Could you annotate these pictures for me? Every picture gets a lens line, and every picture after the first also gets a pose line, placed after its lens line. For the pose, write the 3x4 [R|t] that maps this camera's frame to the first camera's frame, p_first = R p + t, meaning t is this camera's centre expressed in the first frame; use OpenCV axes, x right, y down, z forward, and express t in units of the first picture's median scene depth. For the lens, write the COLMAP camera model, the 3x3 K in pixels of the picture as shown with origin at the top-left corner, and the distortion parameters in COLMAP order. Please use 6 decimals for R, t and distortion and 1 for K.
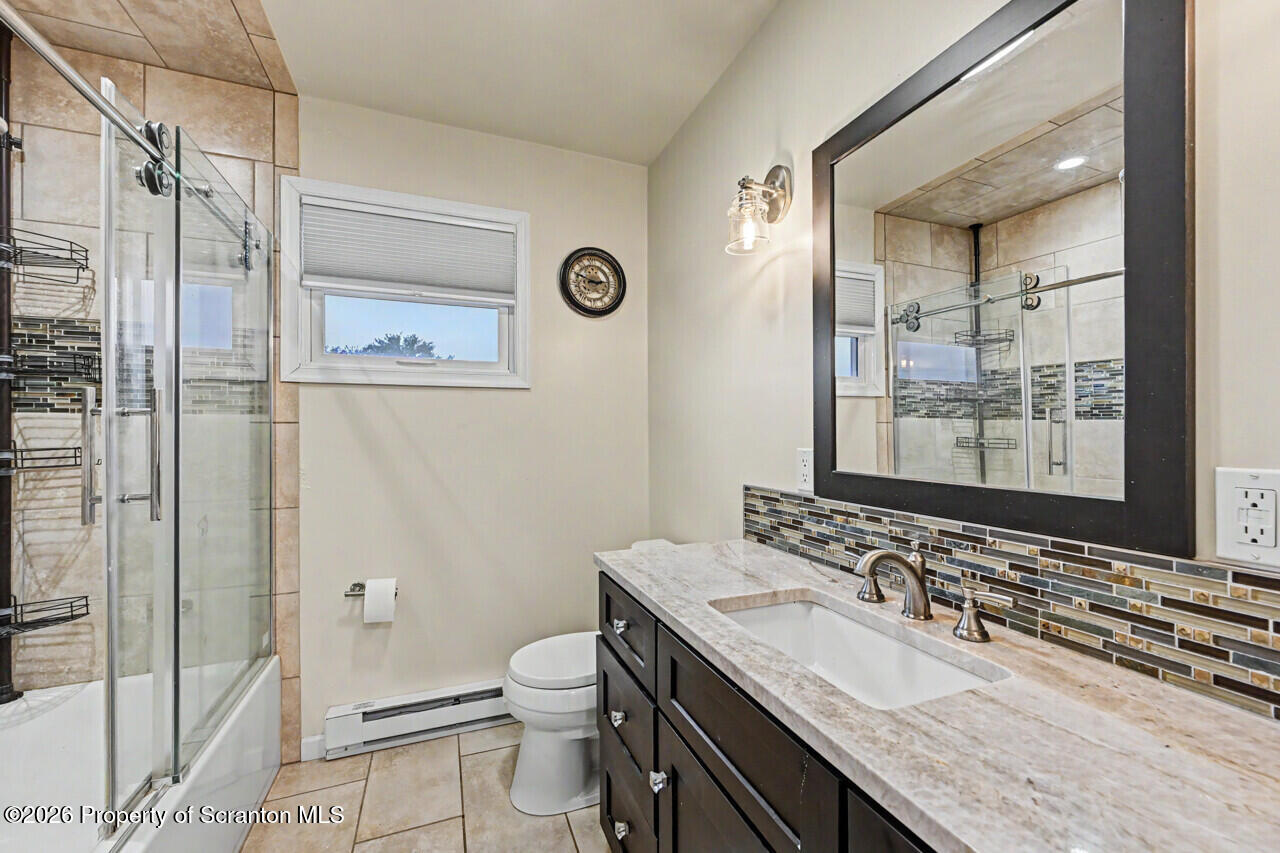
lens RADIAL K [[503.3, 0, 641.5], [0, 503.3, 425.4], [0, 0, 1]] dist [-0.002257, 0.000032]
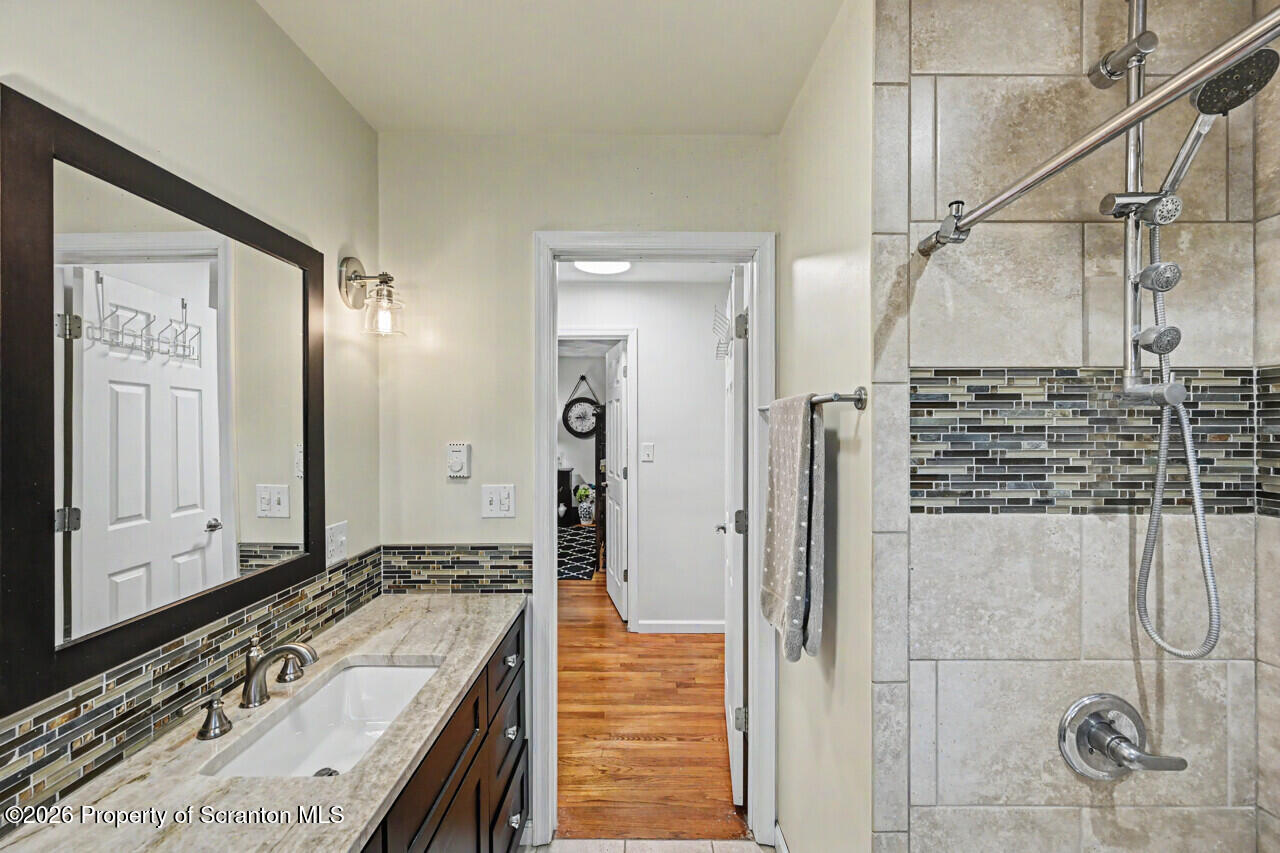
lens RADIAL K [[503.3, 0, 641.5], [0, 503.3, 425.4], [0, 0, 1]] dist [-0.002257, 0.000032]
pose [[-0.923837, 0.002536, 0.382779, -0.700657], [-0.000760, 0.999964, -0.008461, -0.241243], [-0.382786, -0.008108, -0.923801, 1.711131]]
